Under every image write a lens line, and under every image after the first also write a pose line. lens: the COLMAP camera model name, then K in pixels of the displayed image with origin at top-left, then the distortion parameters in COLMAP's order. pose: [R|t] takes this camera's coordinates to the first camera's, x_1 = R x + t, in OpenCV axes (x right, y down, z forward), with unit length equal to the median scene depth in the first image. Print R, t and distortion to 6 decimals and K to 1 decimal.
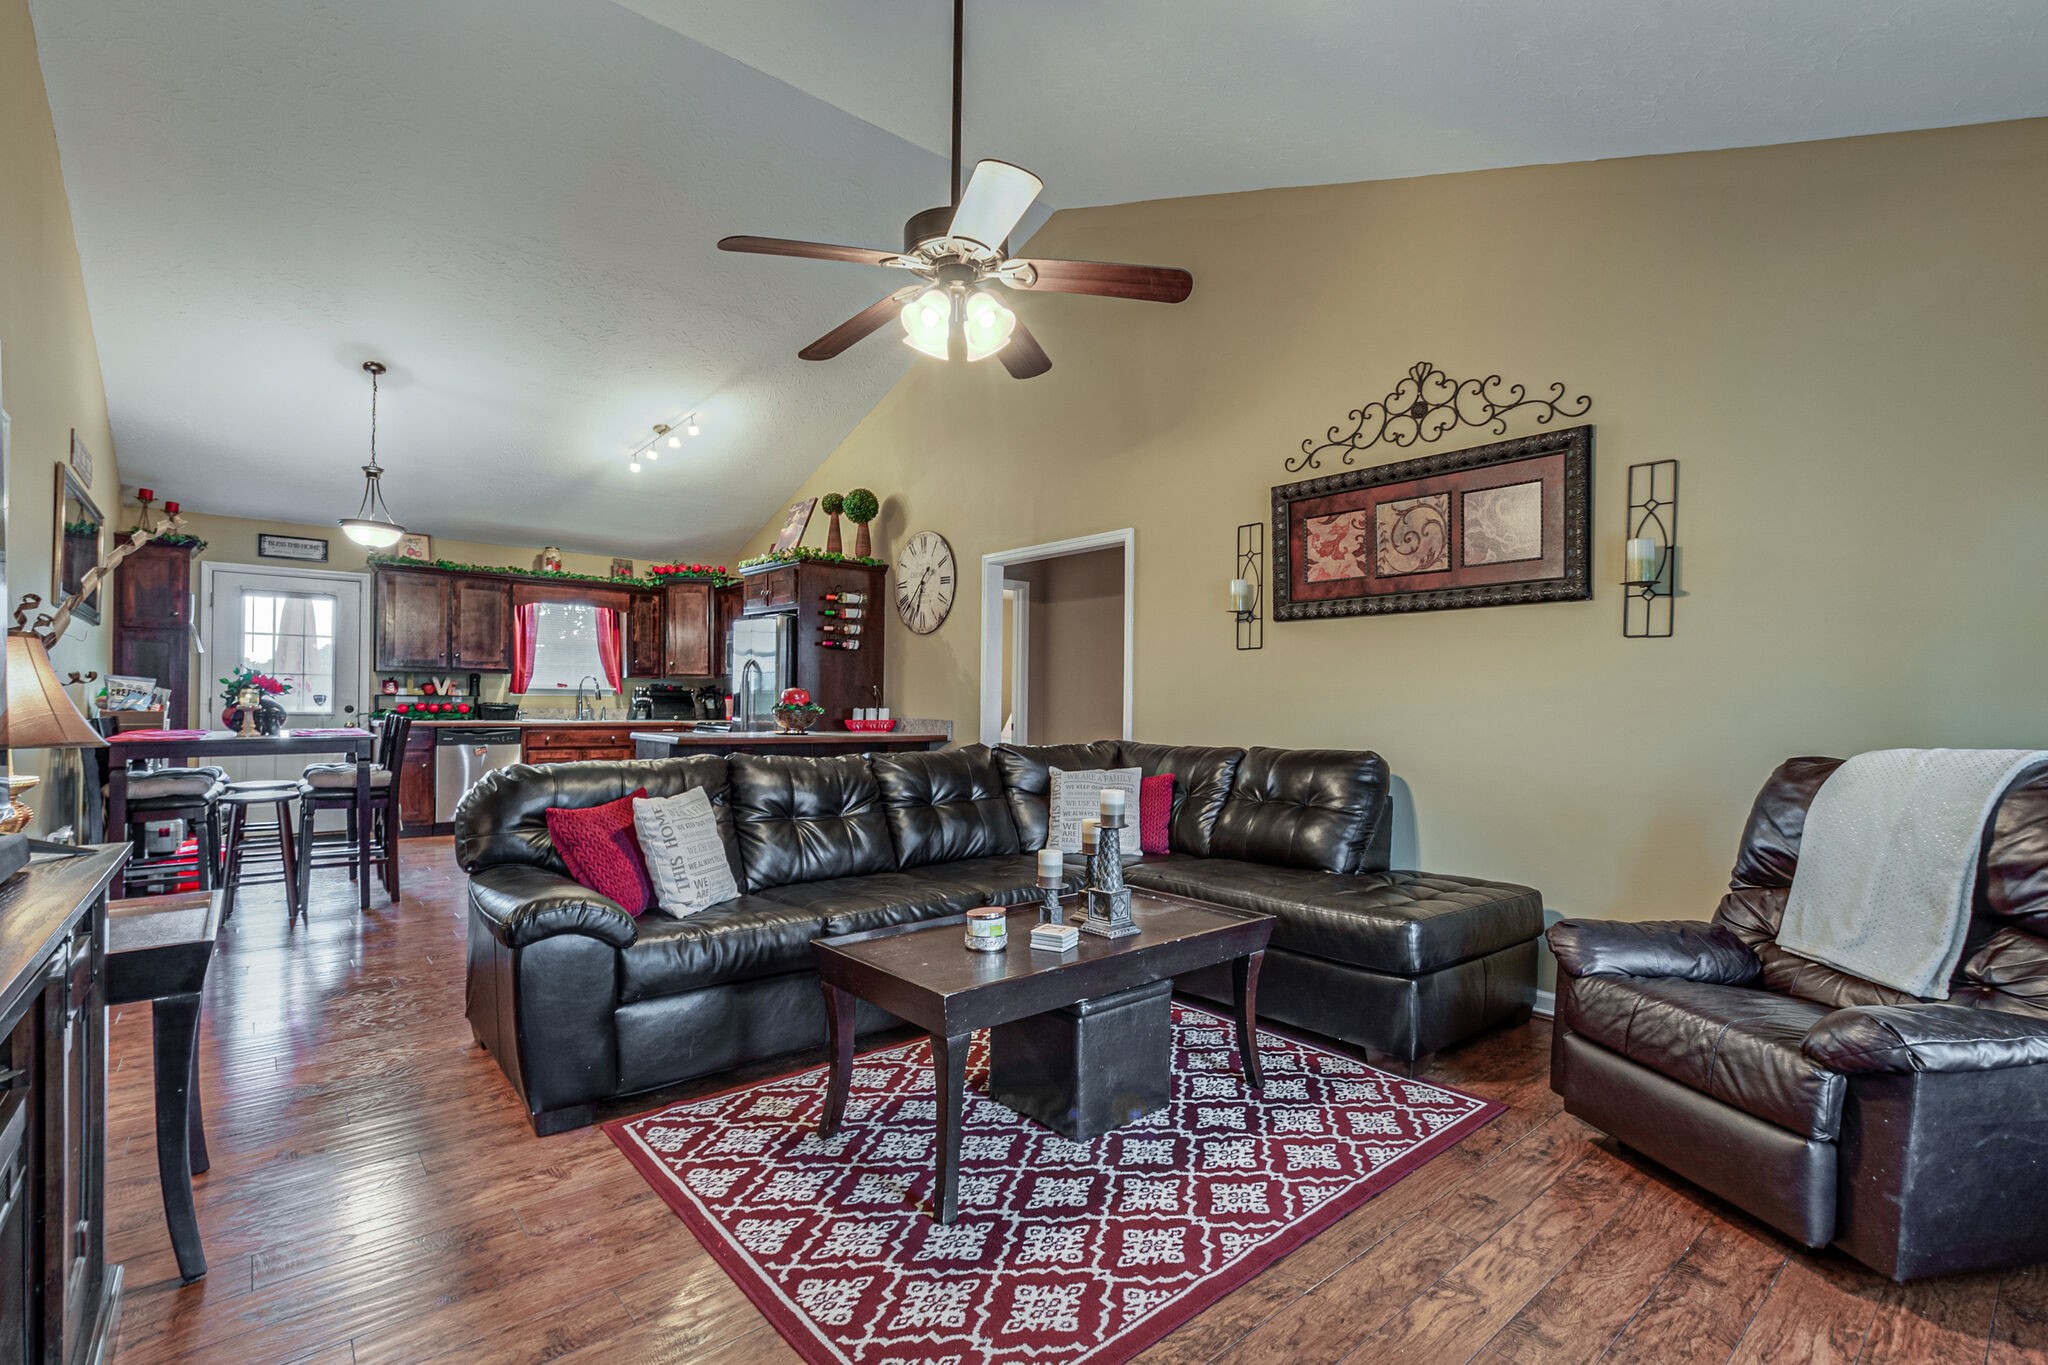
lens RADIAL K [[925.1, 0, 1022.0], [0, 925.1, 700.3], [0, 0, 1]] dist [0.000359, -0.000262]
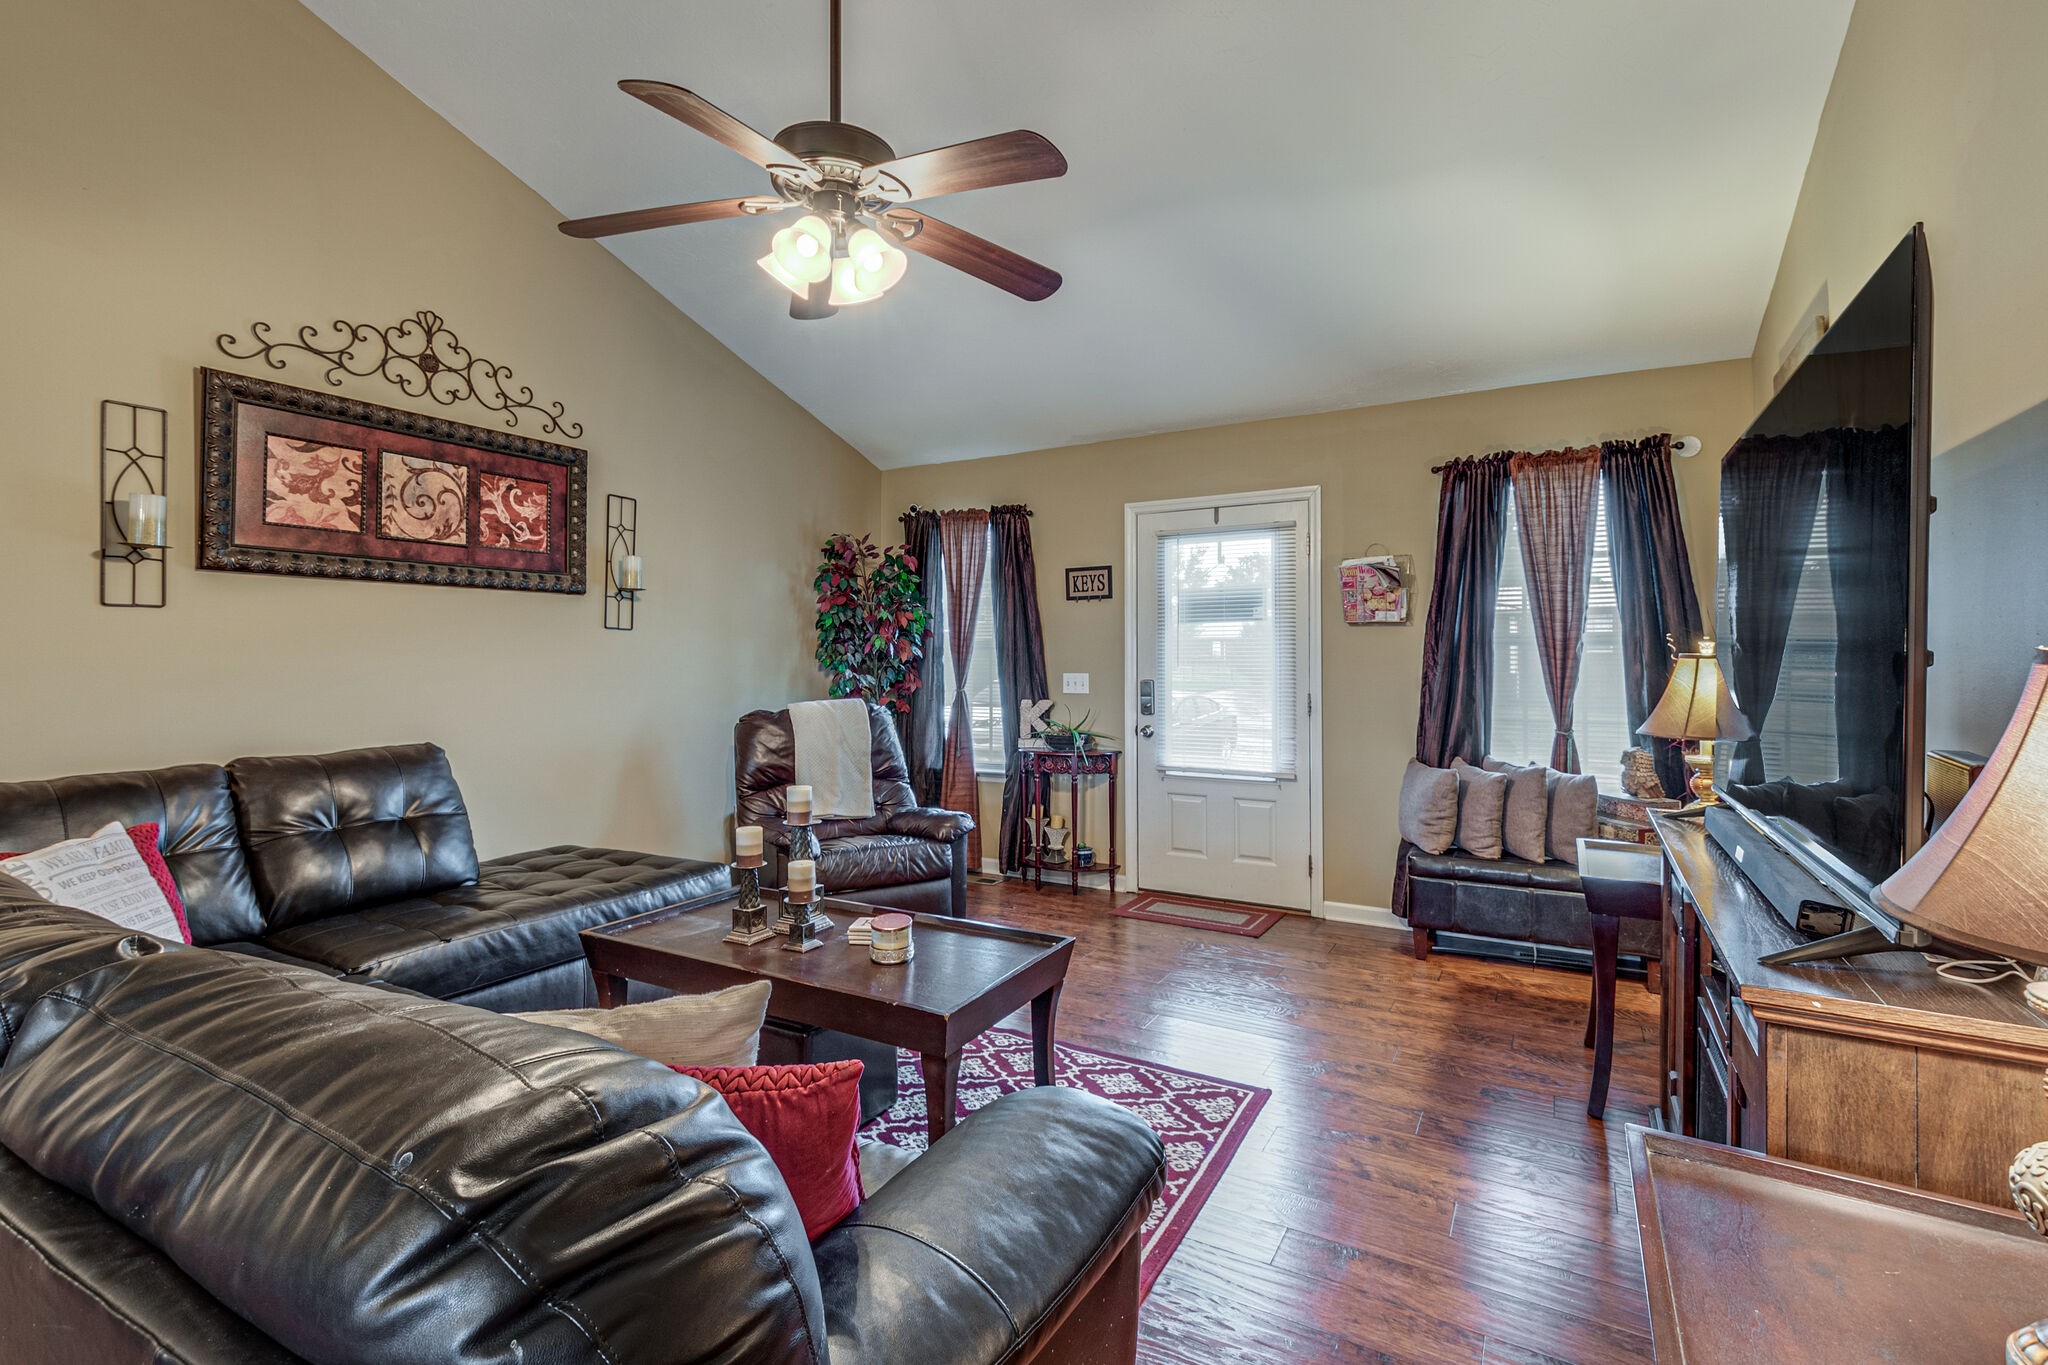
lens RADIAL K [[924.3, 0, 1019.4], [0, 924.3, 651.1], [0, 0, 1]] dist [-0.001135, -0.000162]
pose [[-0.334945, -0.002673, 0.942234, -0.482187], [-0.006352, 0.999980, 0.000579, -0.026558], [-0.942216, -0.005791, -0.334955, 0.584260]]
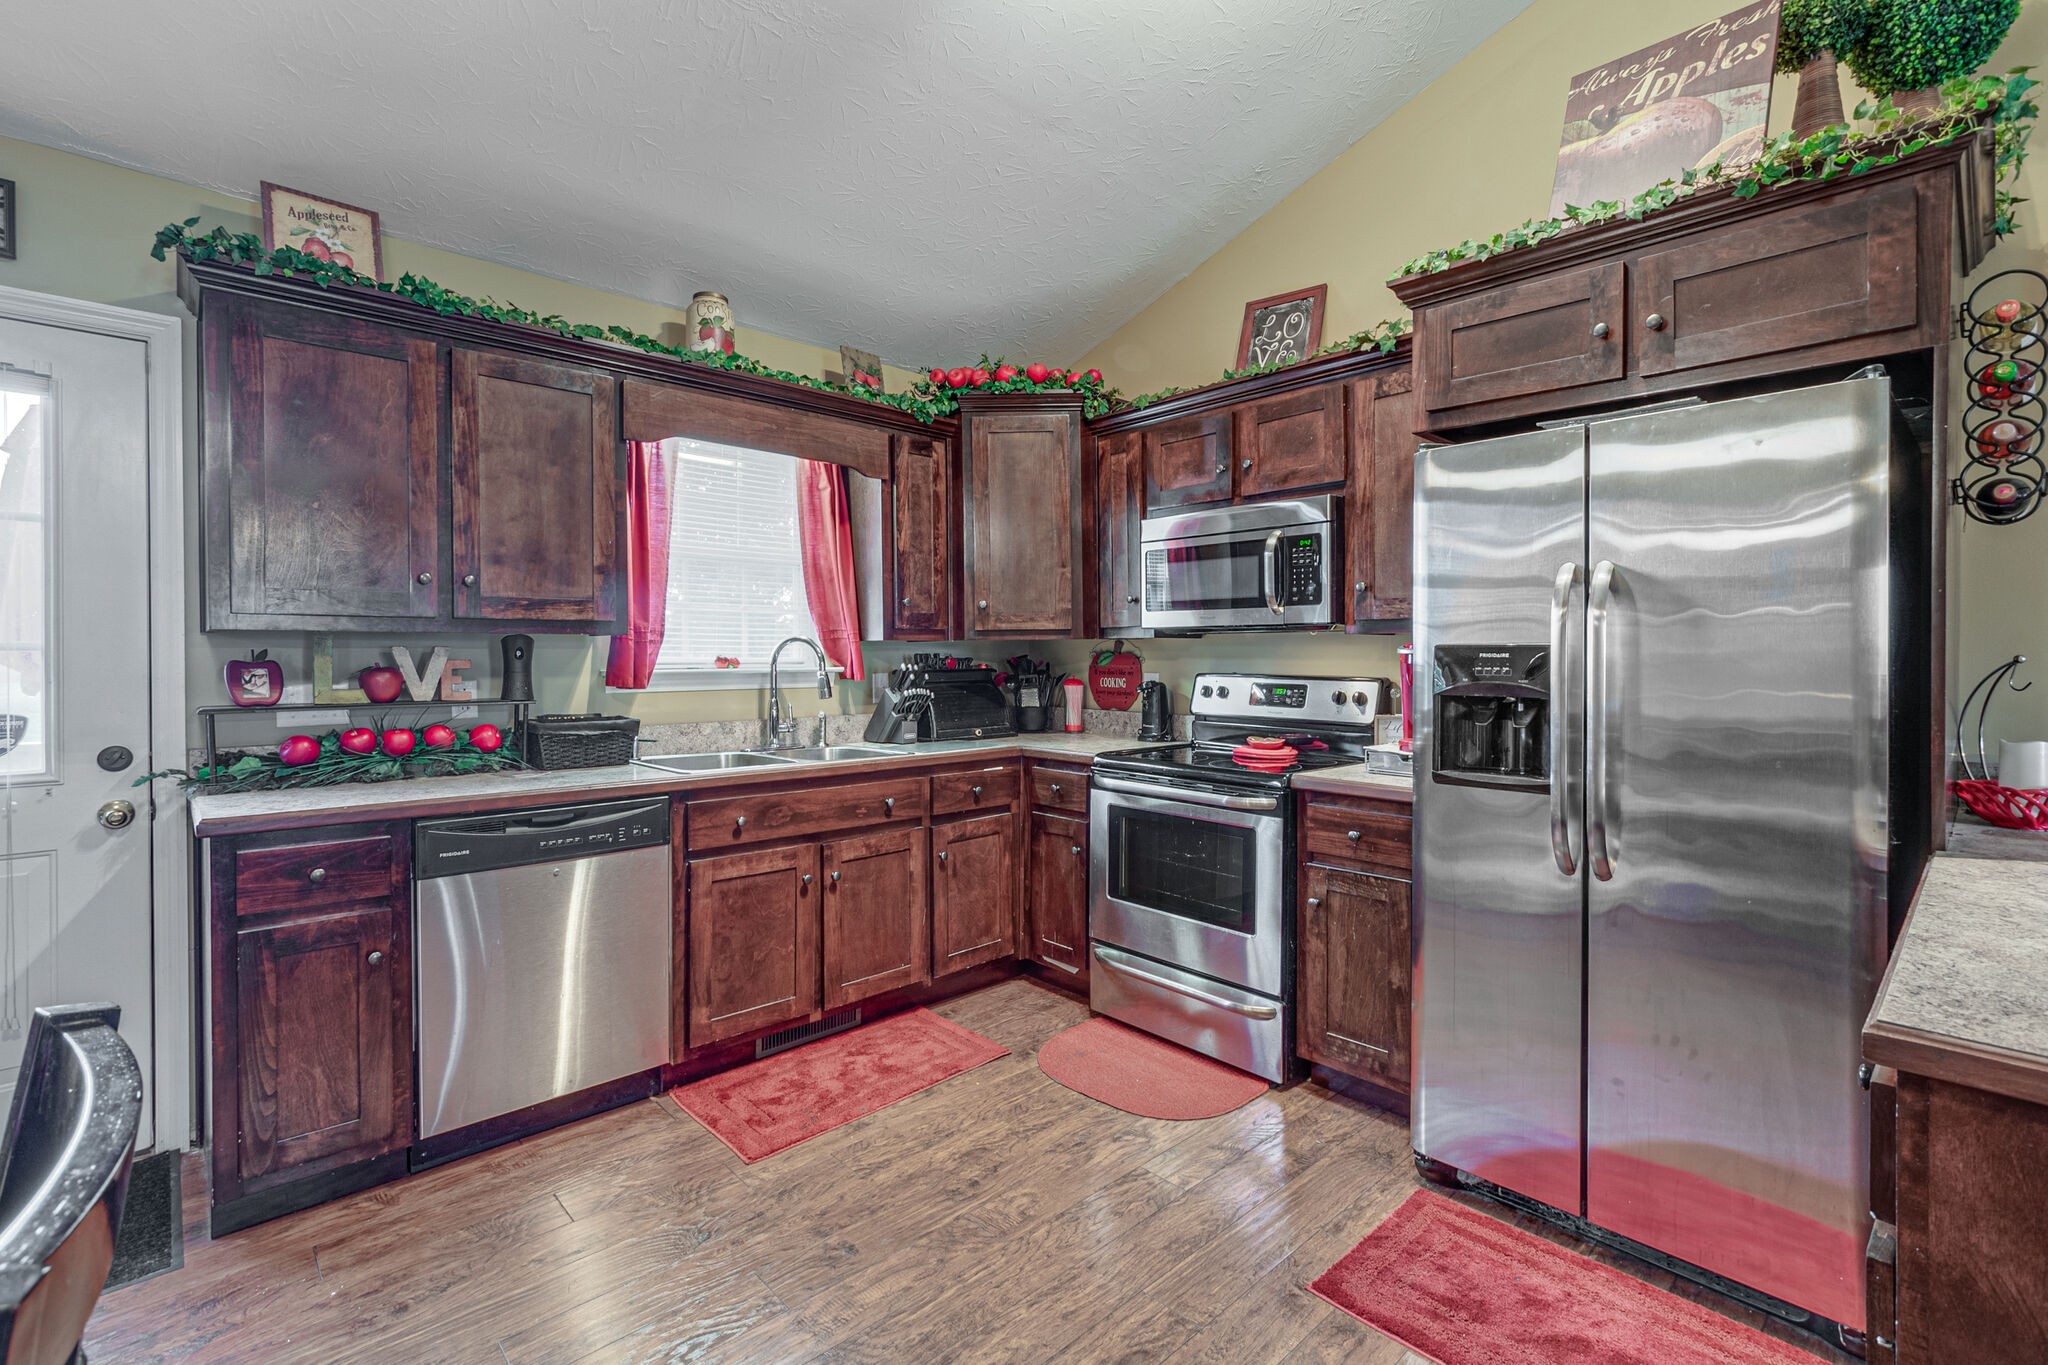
lens RADIAL K [[935.9, 0, 1039.9], [0, 935.9, 662.2], [0, 0, 1]] dist [-0.008562, -0.000413]
pose [[0.997836, -0.017202, 0.063455, -0.661942], [0.016809, 0.999836, 0.006721, -0.028143], [-0.063560, -0.005640, 0.997962, 1.011329]]
